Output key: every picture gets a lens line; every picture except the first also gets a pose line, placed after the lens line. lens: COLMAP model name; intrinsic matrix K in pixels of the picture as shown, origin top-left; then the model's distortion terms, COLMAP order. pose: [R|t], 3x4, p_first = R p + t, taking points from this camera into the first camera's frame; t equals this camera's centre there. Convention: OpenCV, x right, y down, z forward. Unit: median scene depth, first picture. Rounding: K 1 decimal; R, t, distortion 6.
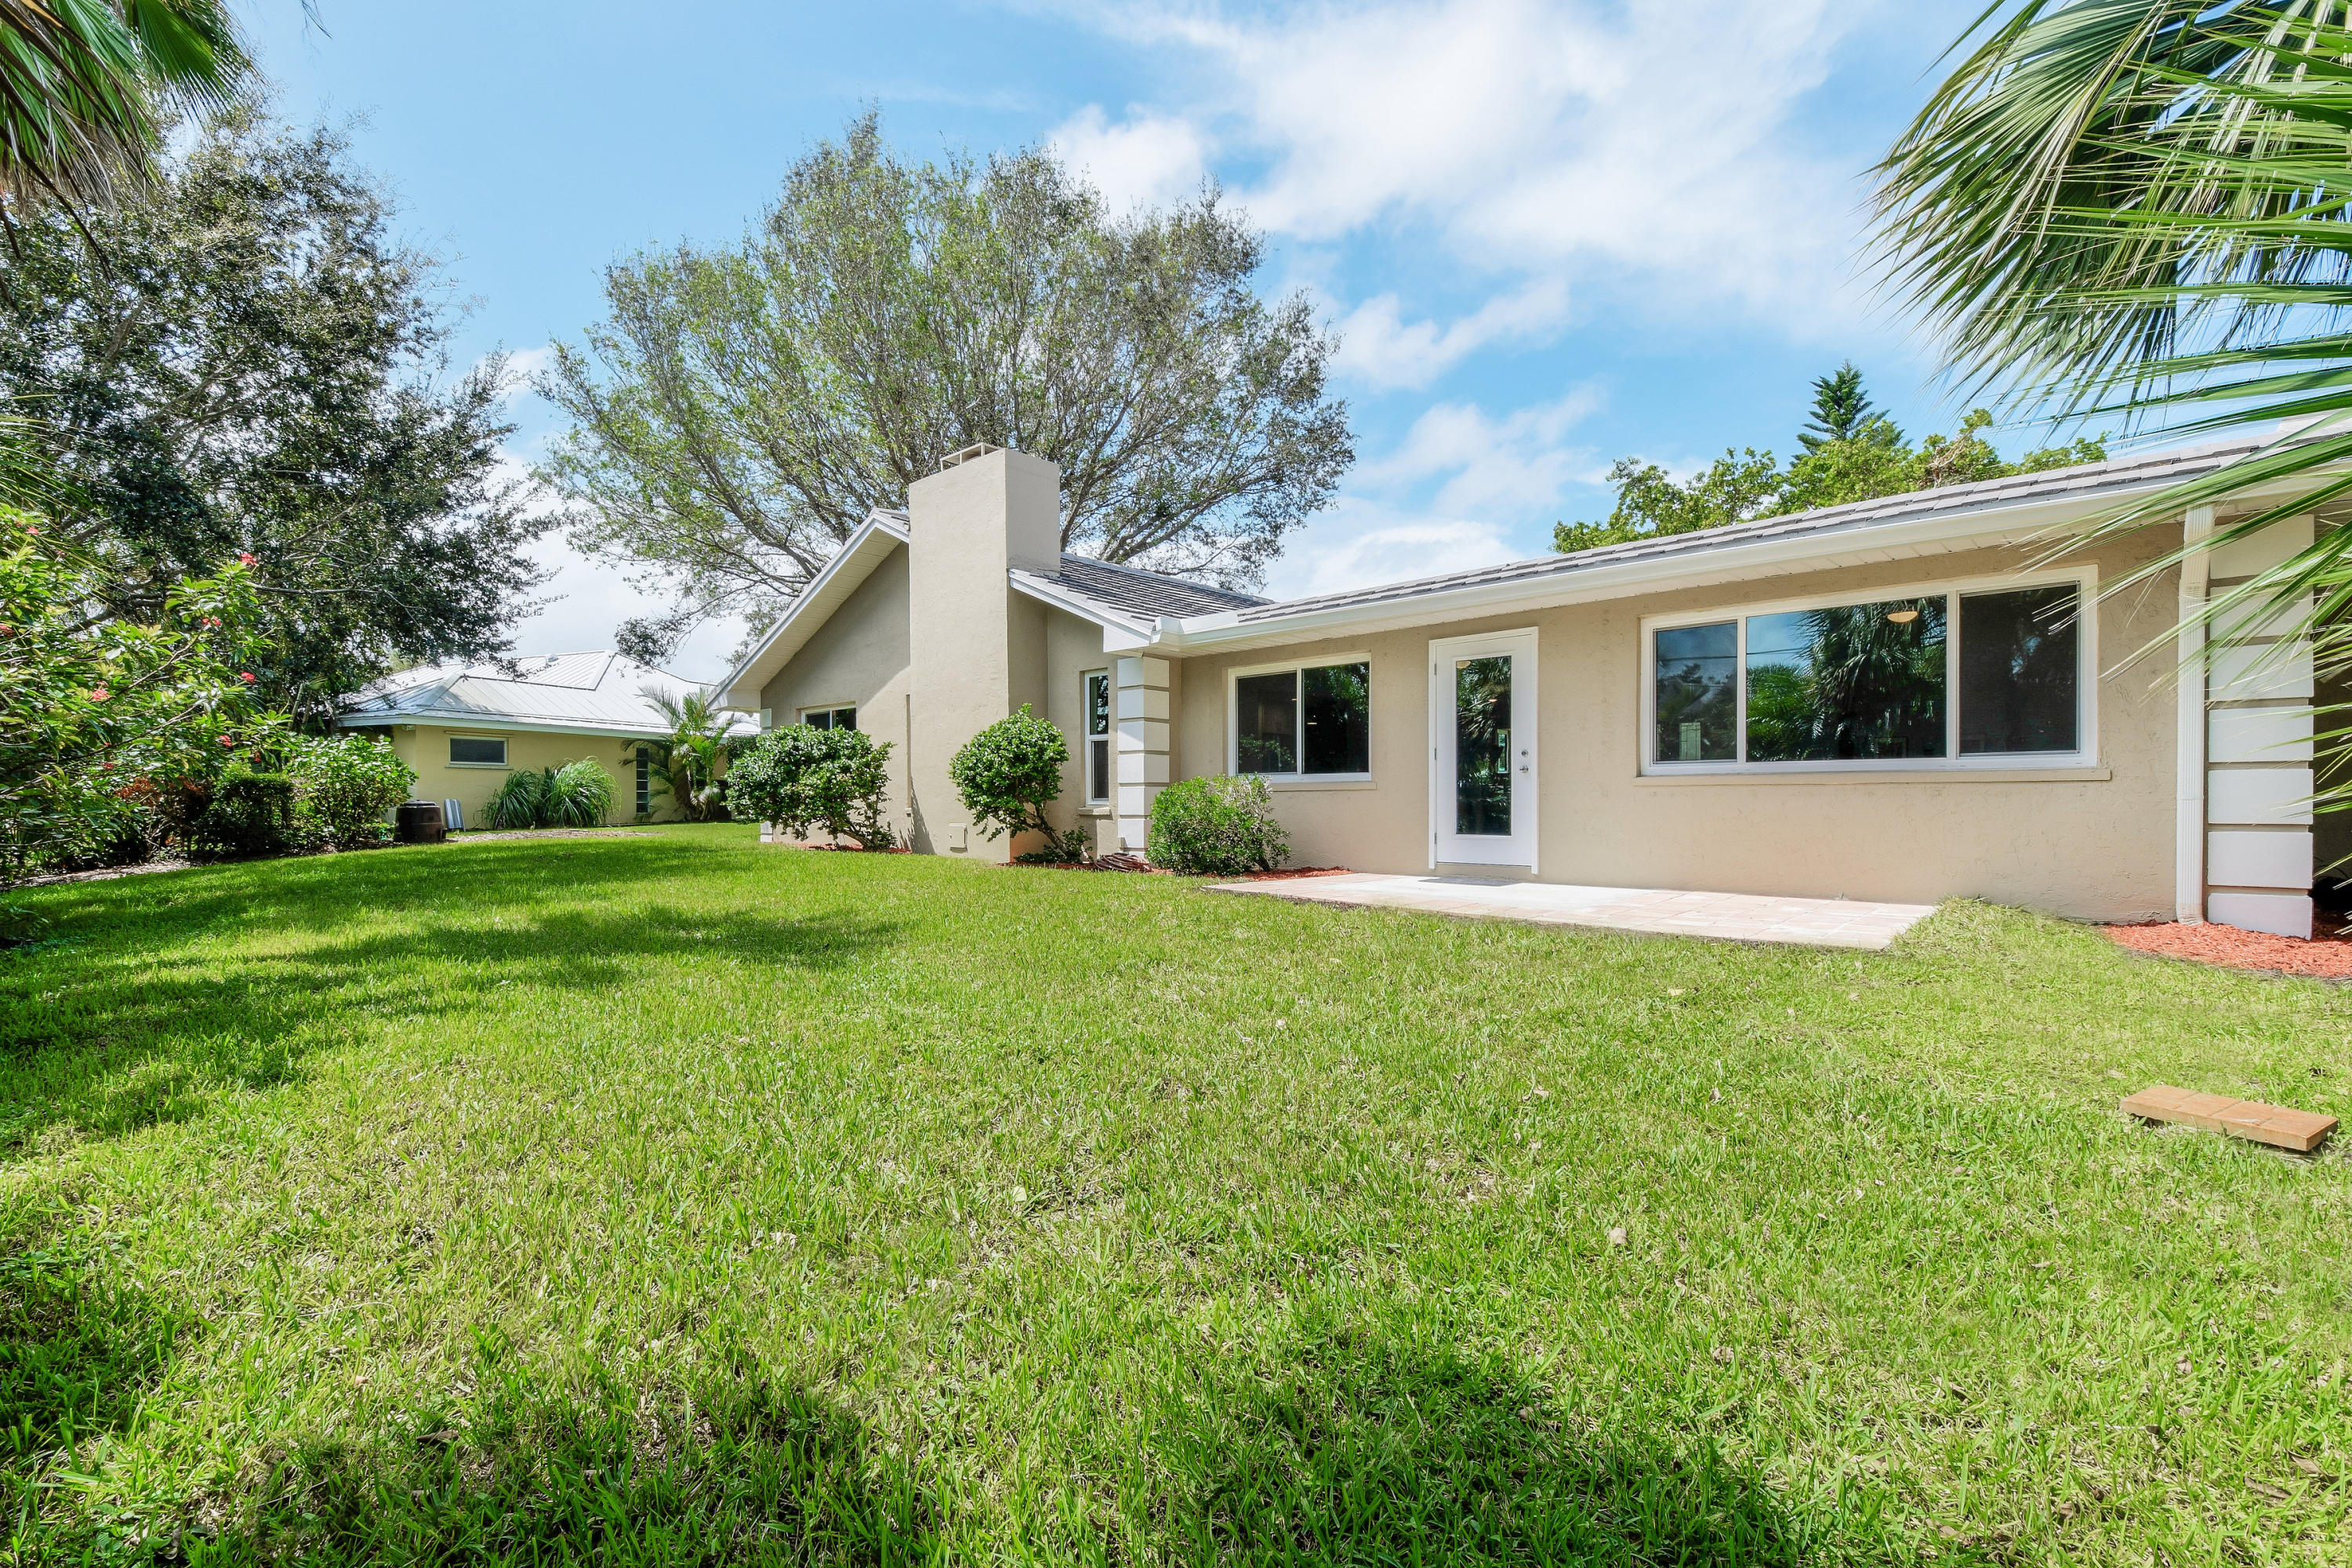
lens RADIAL K [[998.8, 0, 1167.7], [0, 998.8, 807.5], [0, 0, 1]] dist [0.040435, -0.020848]
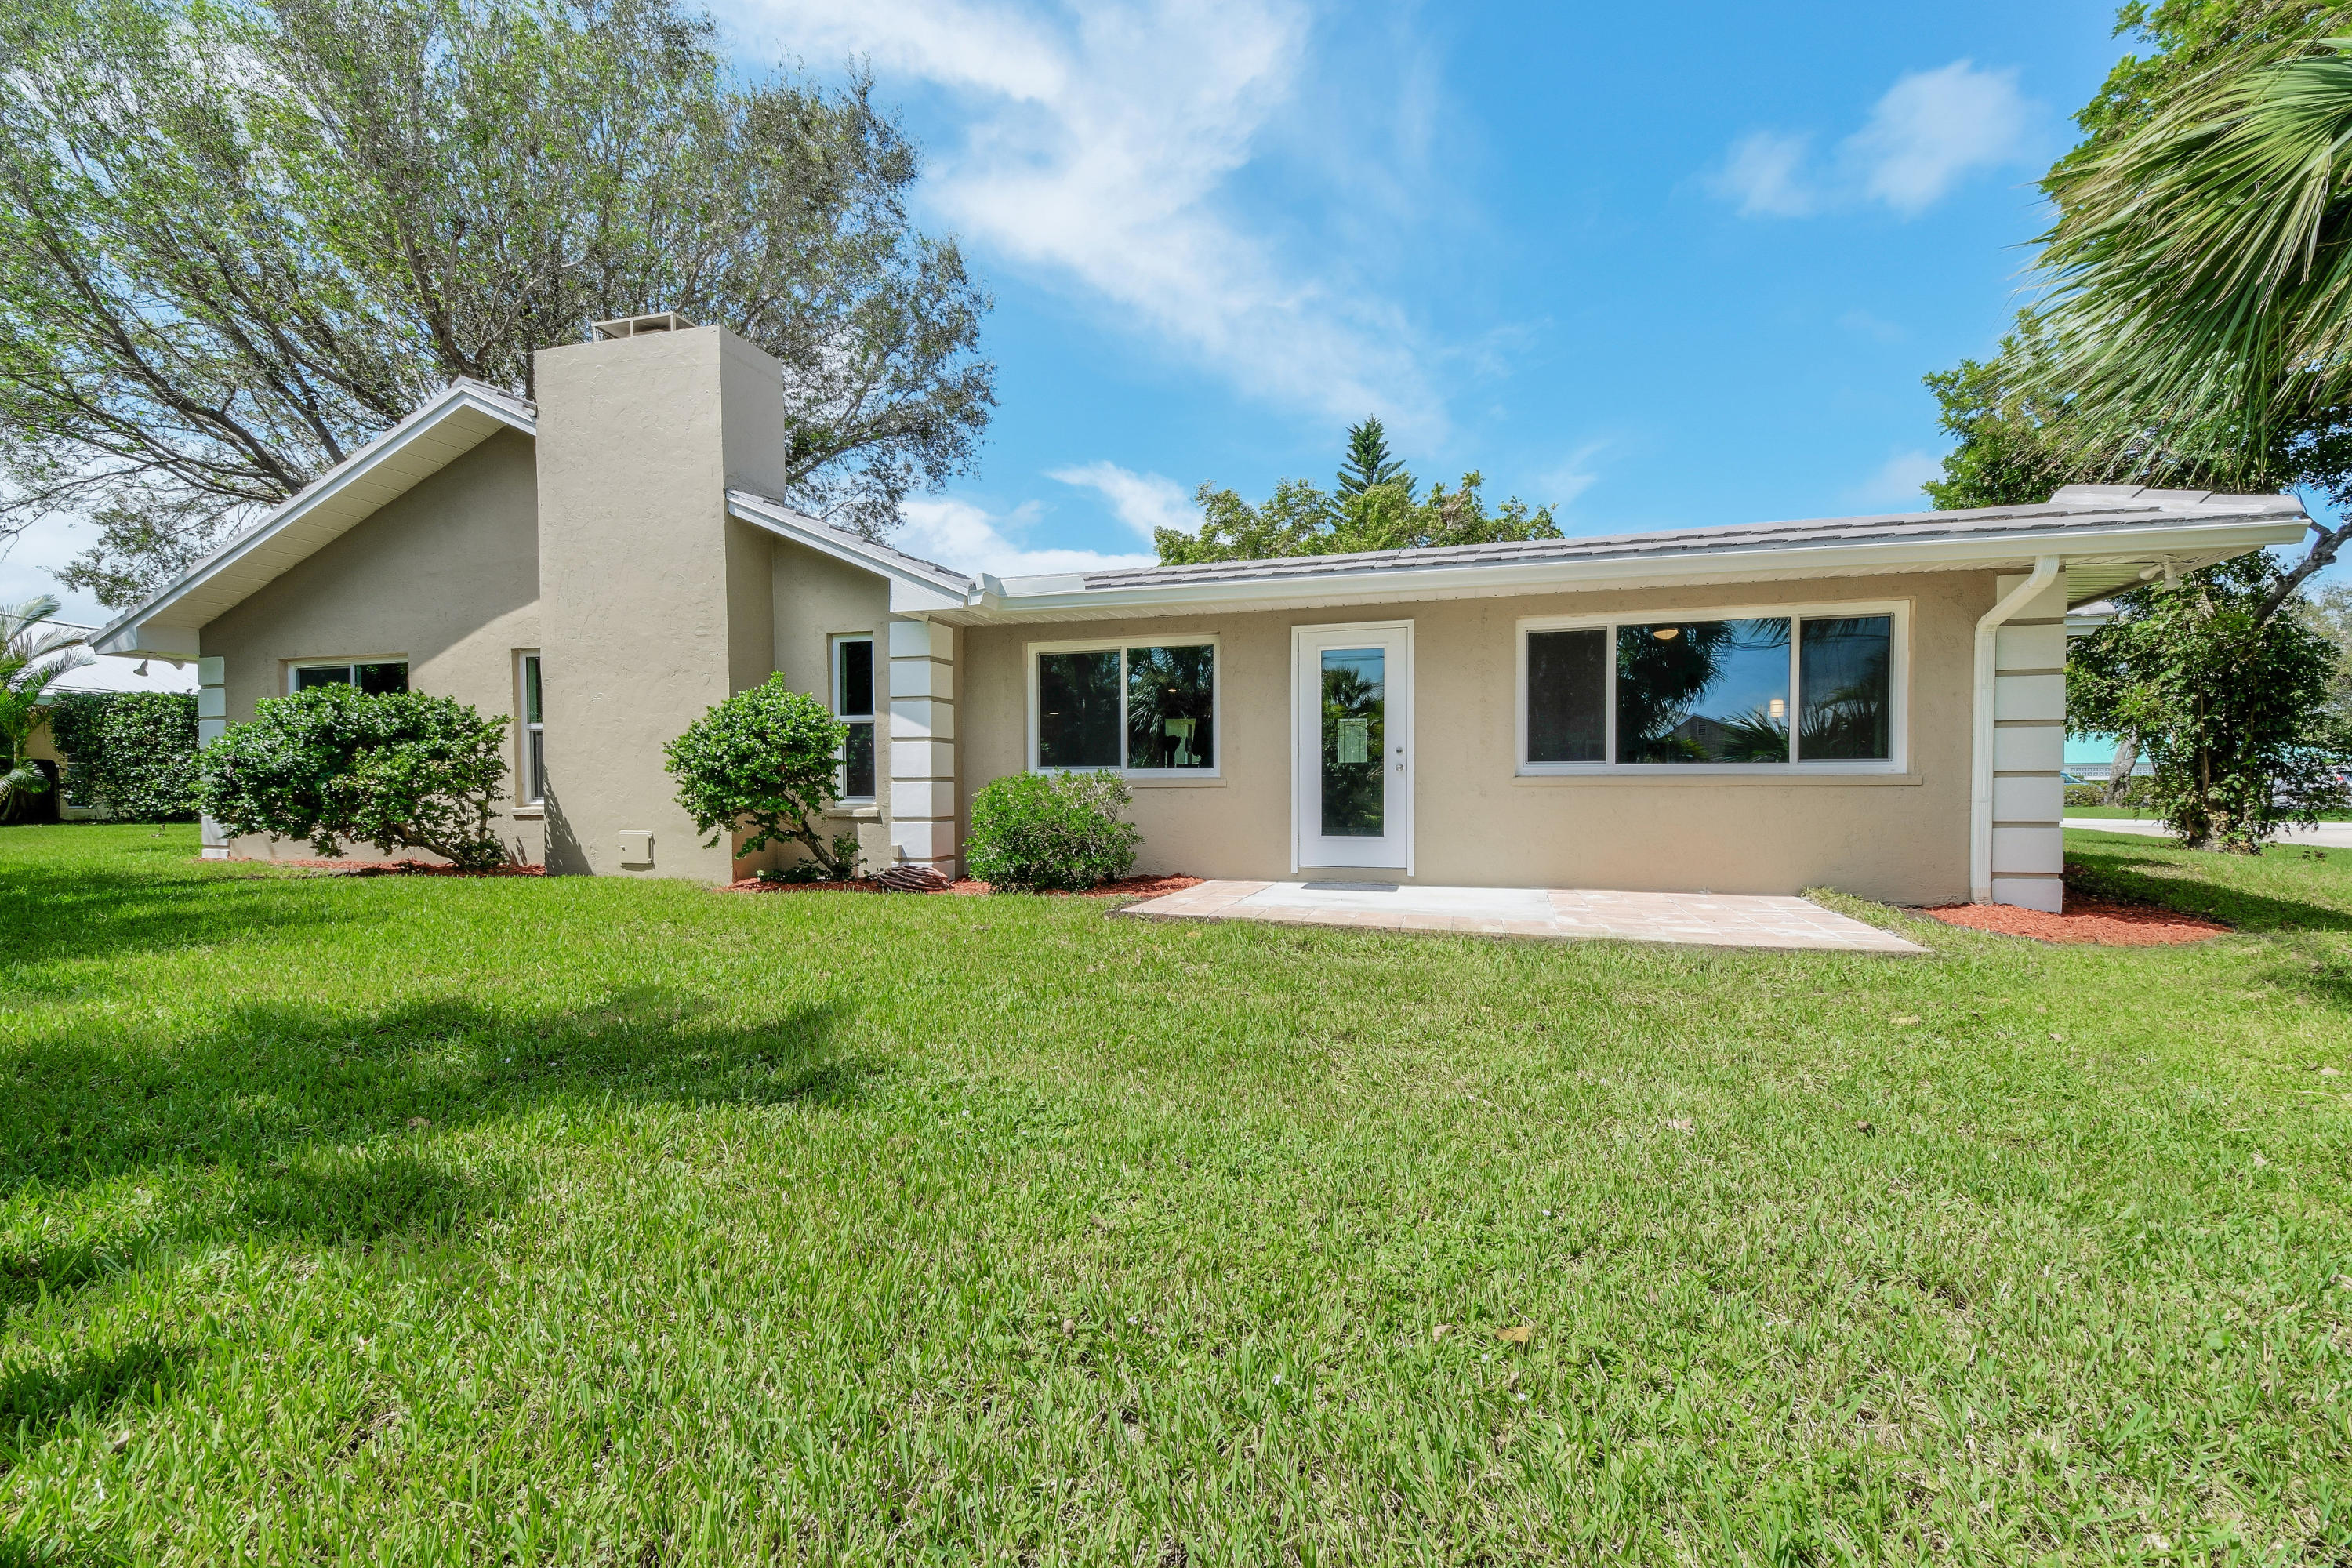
lens RADIAL K [[998.8, 0, 1167.7], [0, 998.8, 807.5], [0, 0, 1]] dist [0.040435, -0.020848]
pose [[0.895590, -0.009545, 0.444778, -0.209329], [0.003530, 0.999891, 0.014349, -0.011255], [-0.444866, -0.011281, 0.895526, 0.185086]]
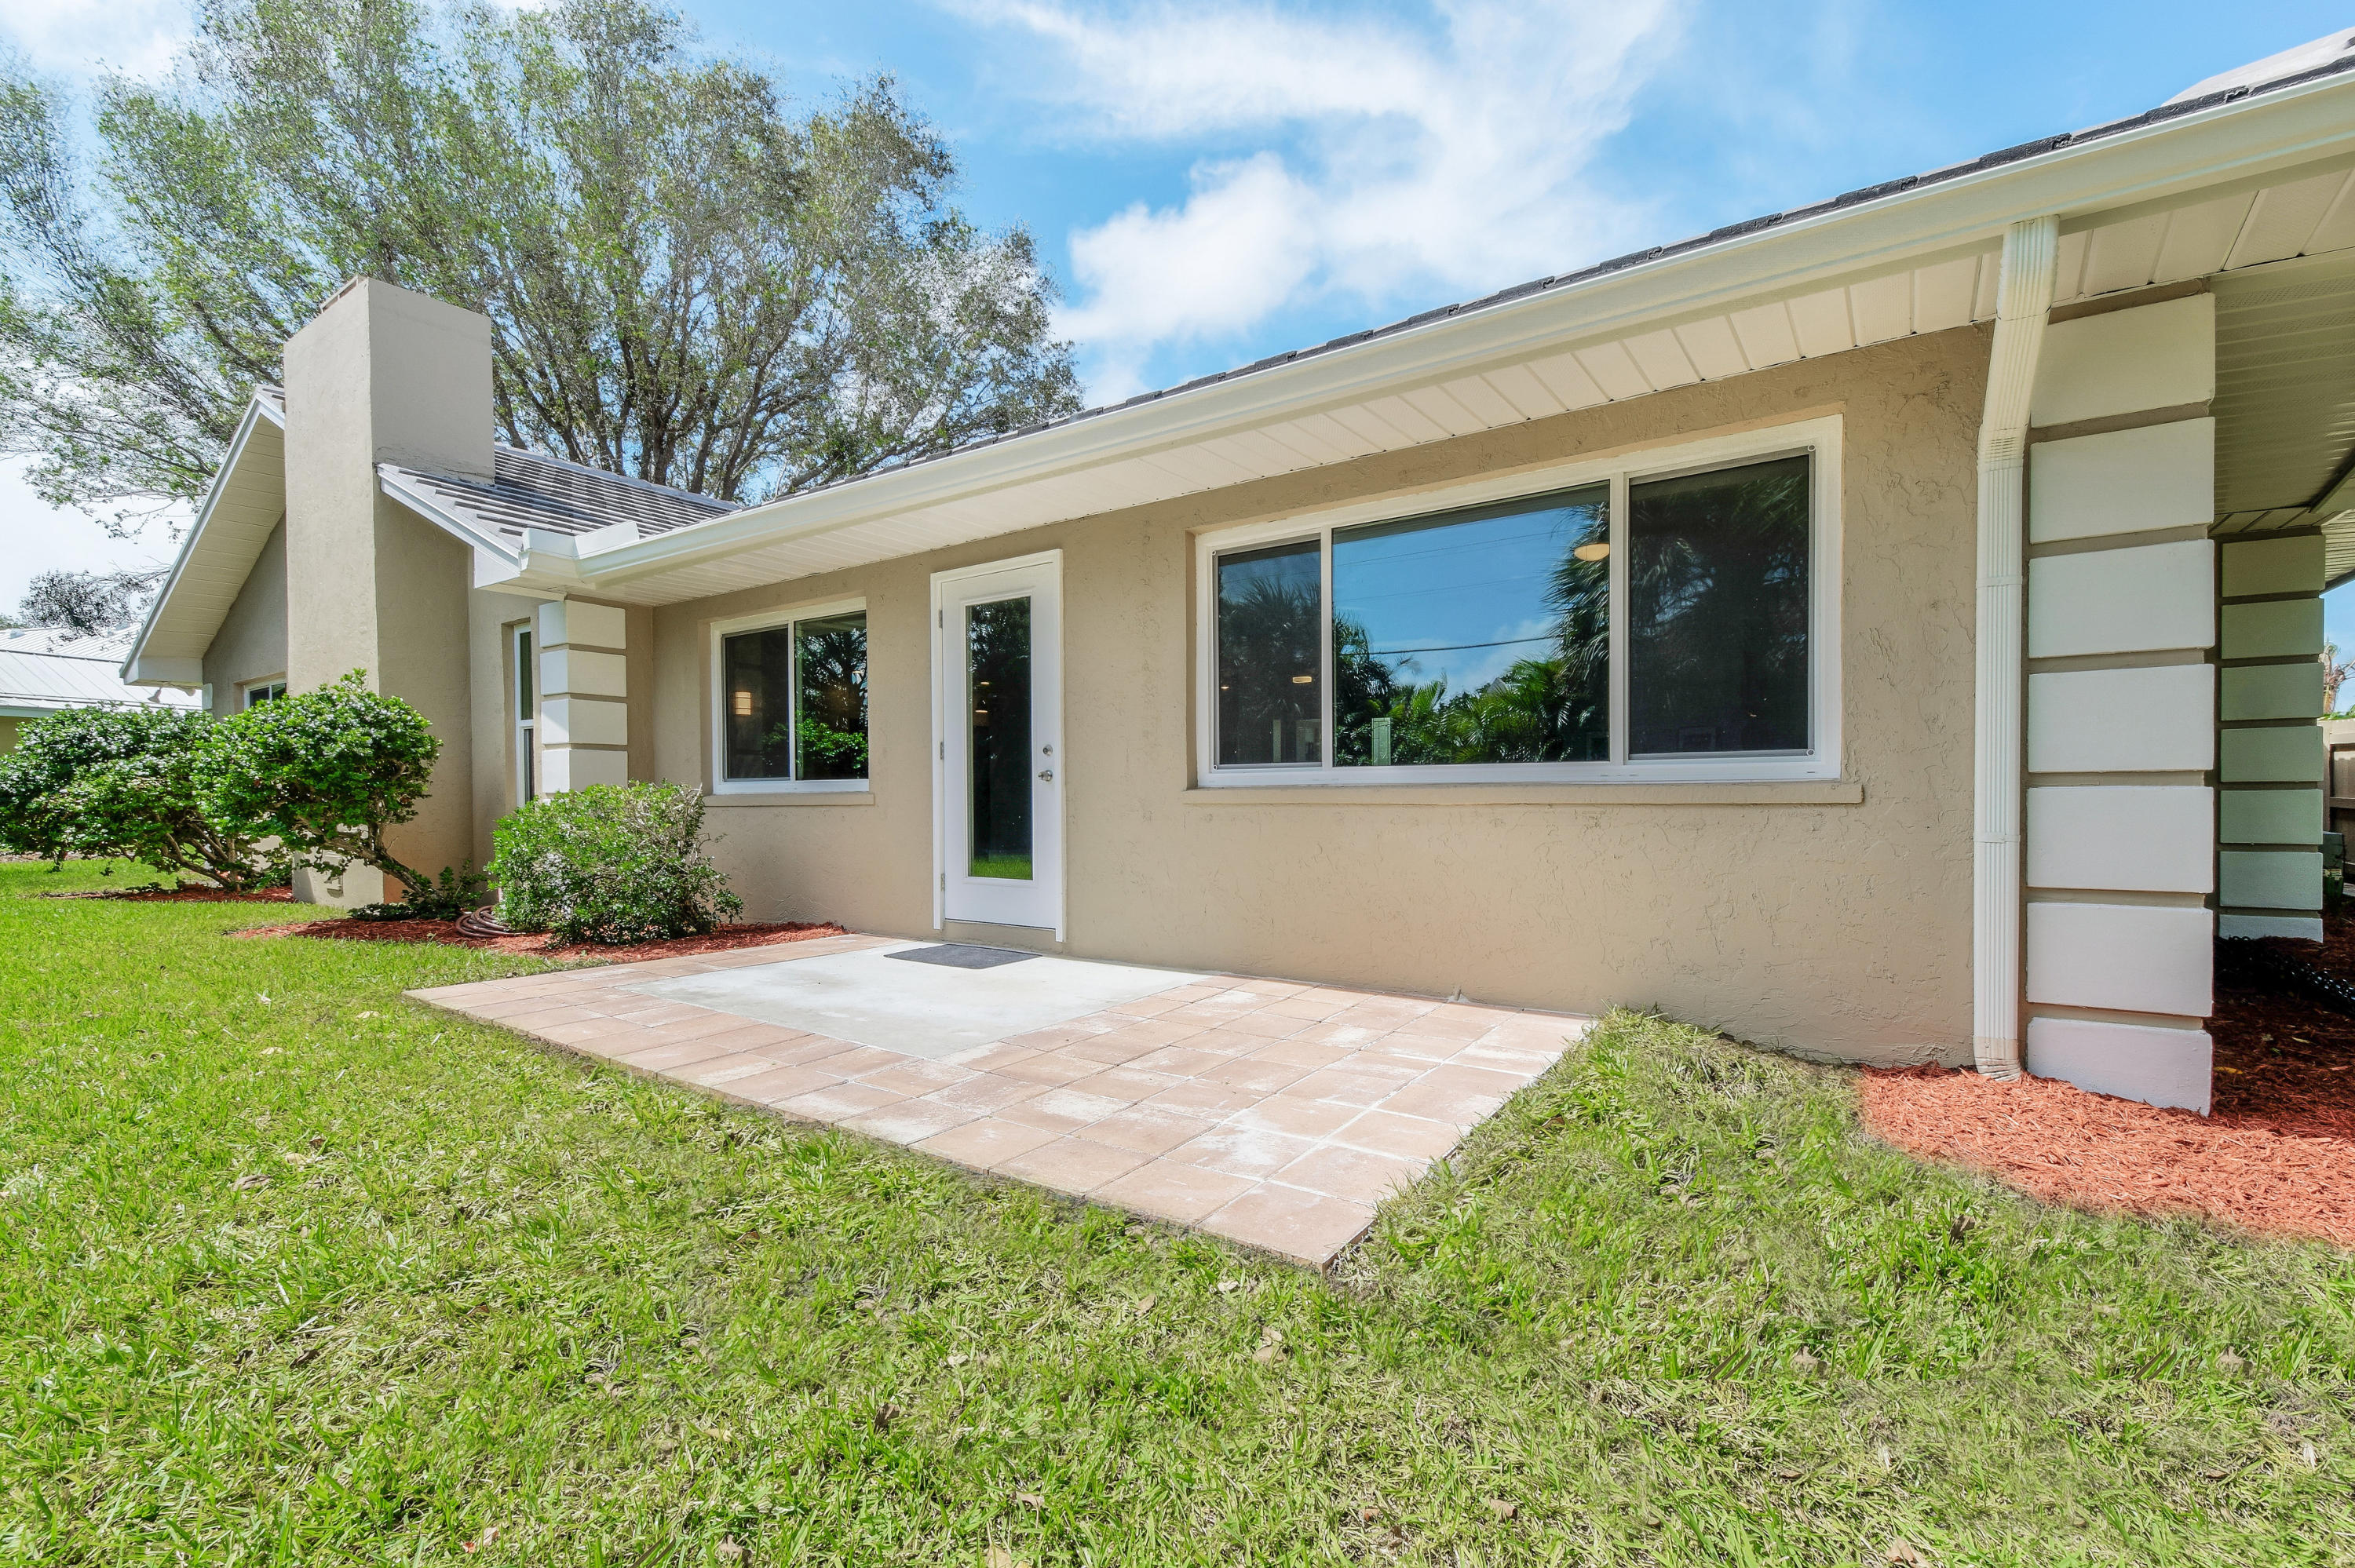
lens RADIAL K [[999.9, 0, 1169.2], [0, 999.9, 807.5], [0, 0, 1]] dist [0.040435, -0.020848]
pose [[0.989274, -0.003363, 0.146031, 0.262285], [0.003207, 0.999994, 0.001303, -0.014622], [-0.146035, -0.000821, 0.989279, 0.282510]]
